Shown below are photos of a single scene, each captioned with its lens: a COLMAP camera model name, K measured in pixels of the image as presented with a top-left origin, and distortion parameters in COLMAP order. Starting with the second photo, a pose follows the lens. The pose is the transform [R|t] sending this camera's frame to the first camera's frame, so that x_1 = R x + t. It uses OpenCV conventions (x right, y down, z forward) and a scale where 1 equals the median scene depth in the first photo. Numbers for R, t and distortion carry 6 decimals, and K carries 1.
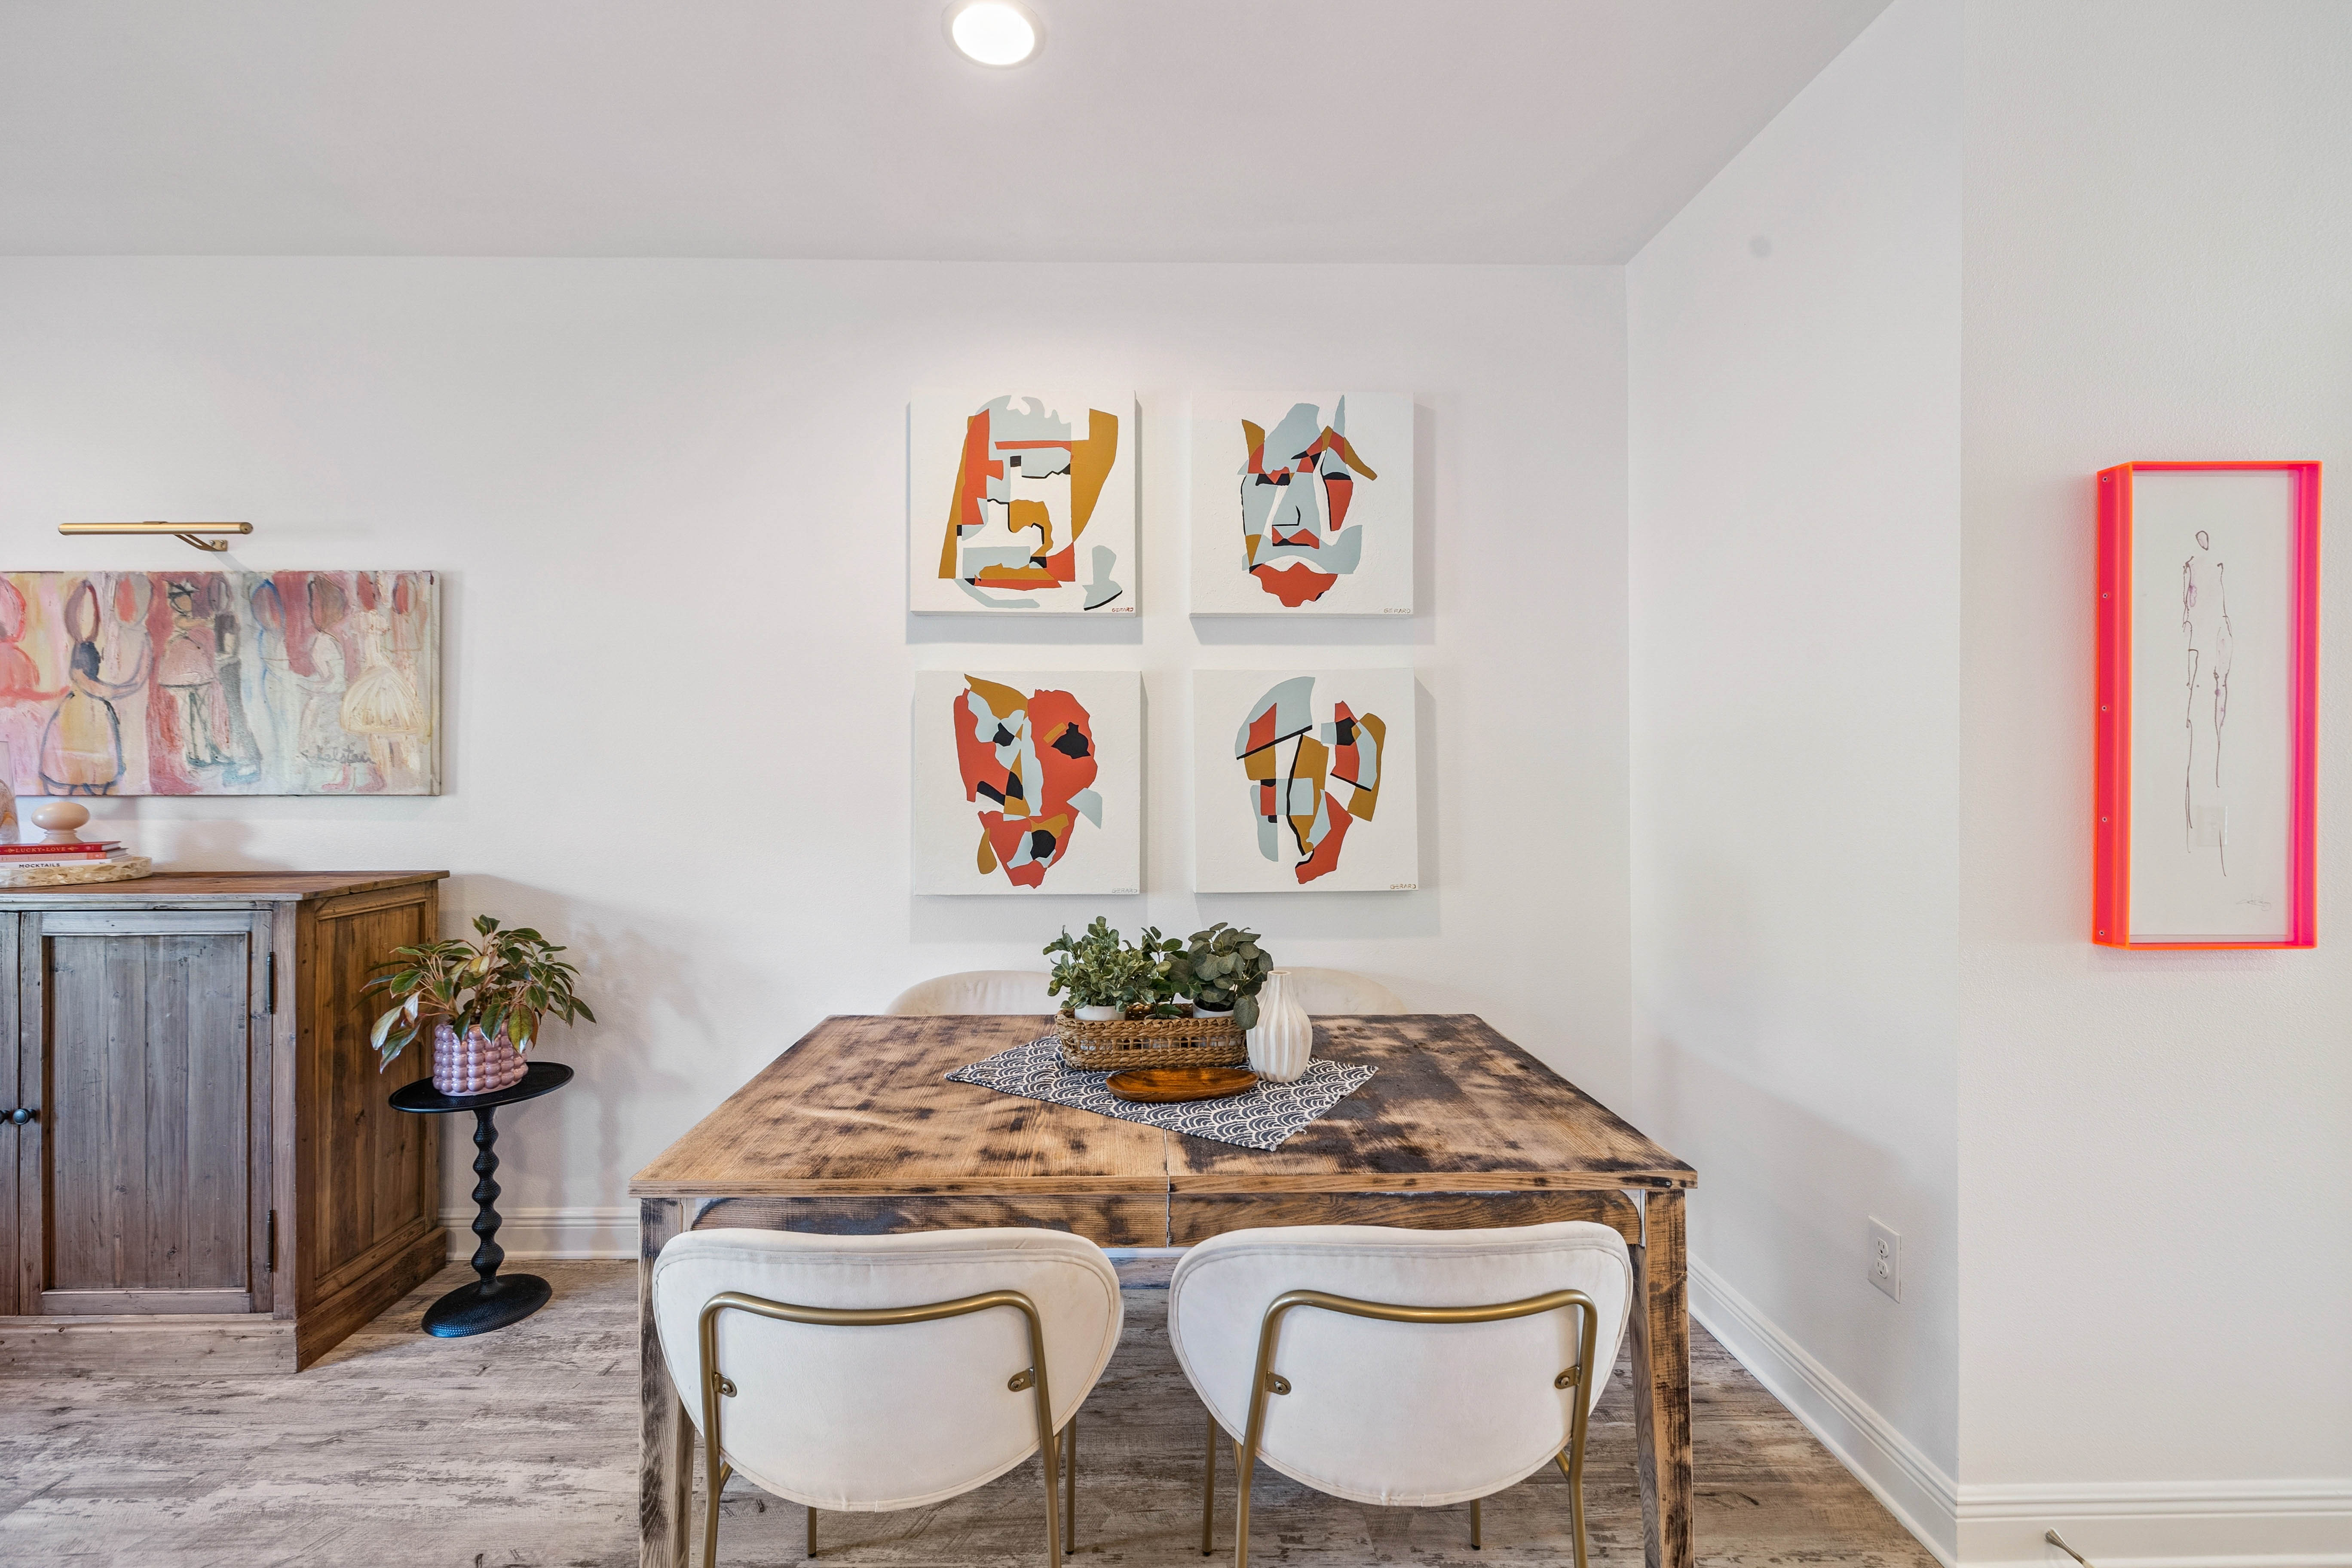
lens RADIAL K [[993.3, 0, 1151.1], [0, 993.3, 765.6], [0, 0, 1]] dist [0.001285, -0.000992]
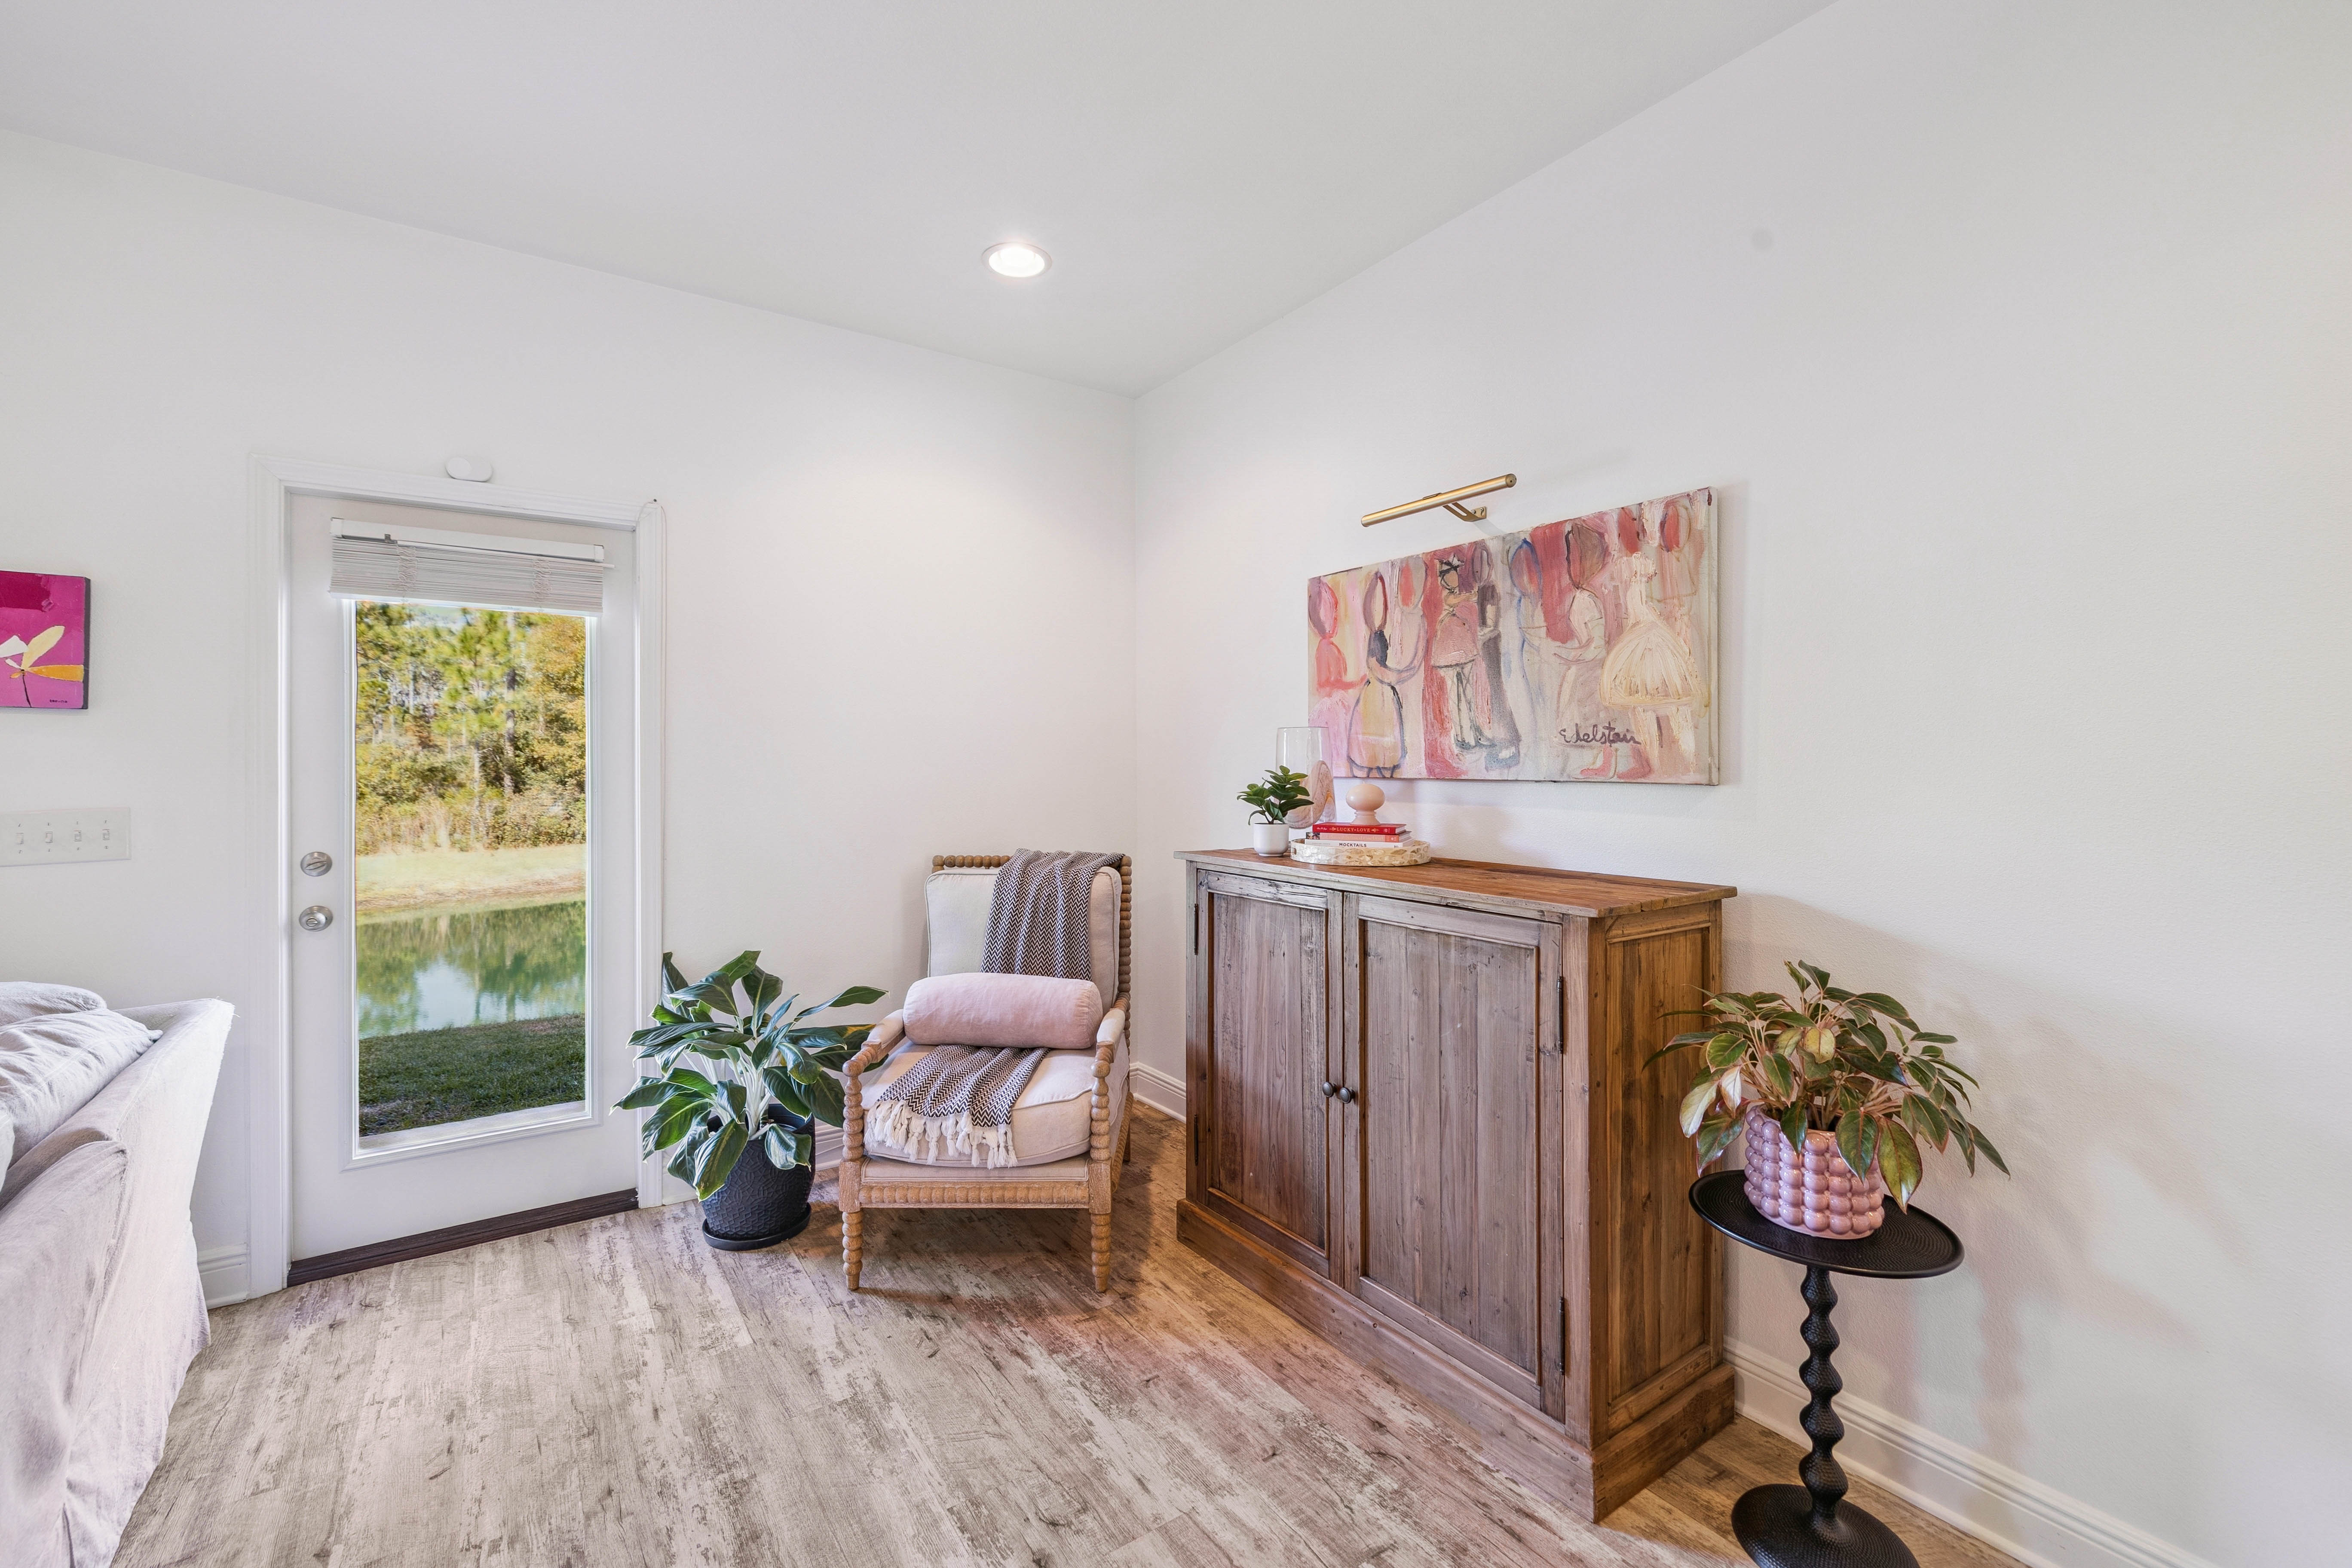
lens RADIAL K [[993.3, 0, 1168.1], [0, 993.3, 755.7], [0, 0, 1]] dist [0.001285, -0.000992]
pose [[0.547497, -0.003838, -0.836799, -0.320654], [0.004475, 0.999989, -0.001659, 0.007360], [0.836796, -0.002836, 0.547508, 0.244259]]
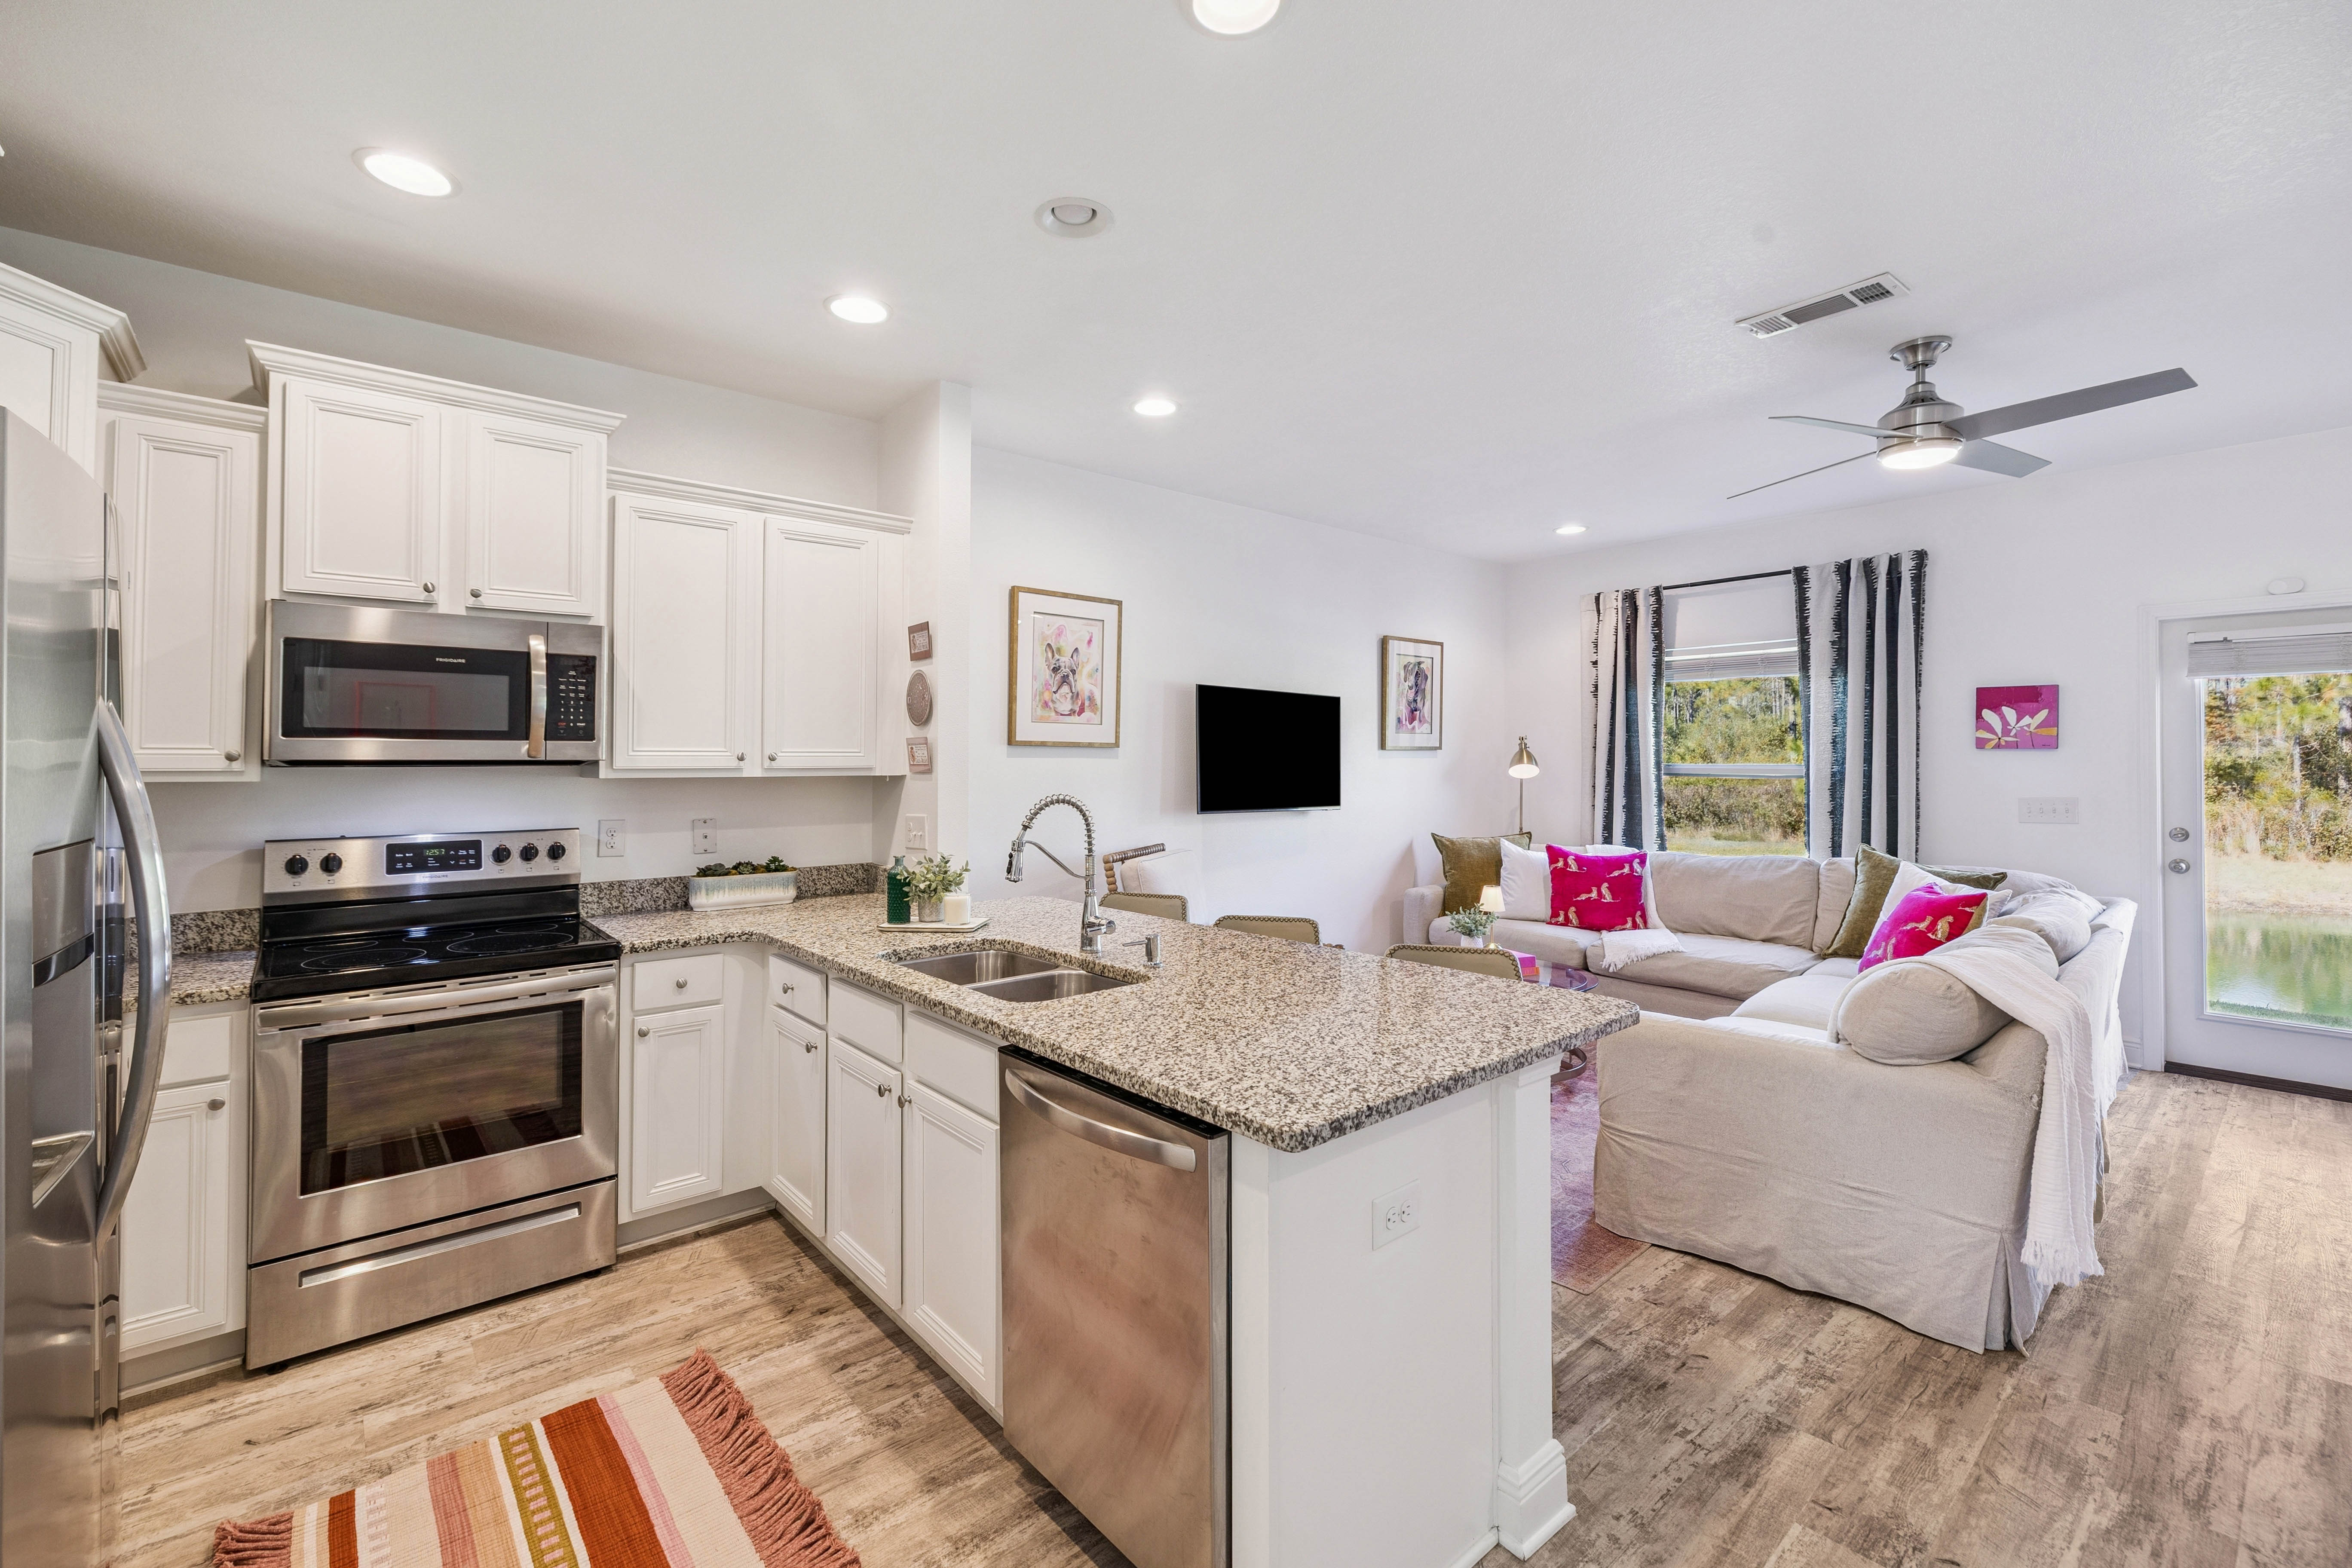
lens RADIAL K [[993.3, 0, 1164.4], [0, 993.3, 751.8], [0, 0, 1]] dist [0.001285, -0.000992]
pose [[-0.770404, -0.001001, -0.637556, 0.787128], [0.005992, 0.999943, -0.008810, -0.027392], [0.637528, -0.010607, -0.770354, 0.278746]]
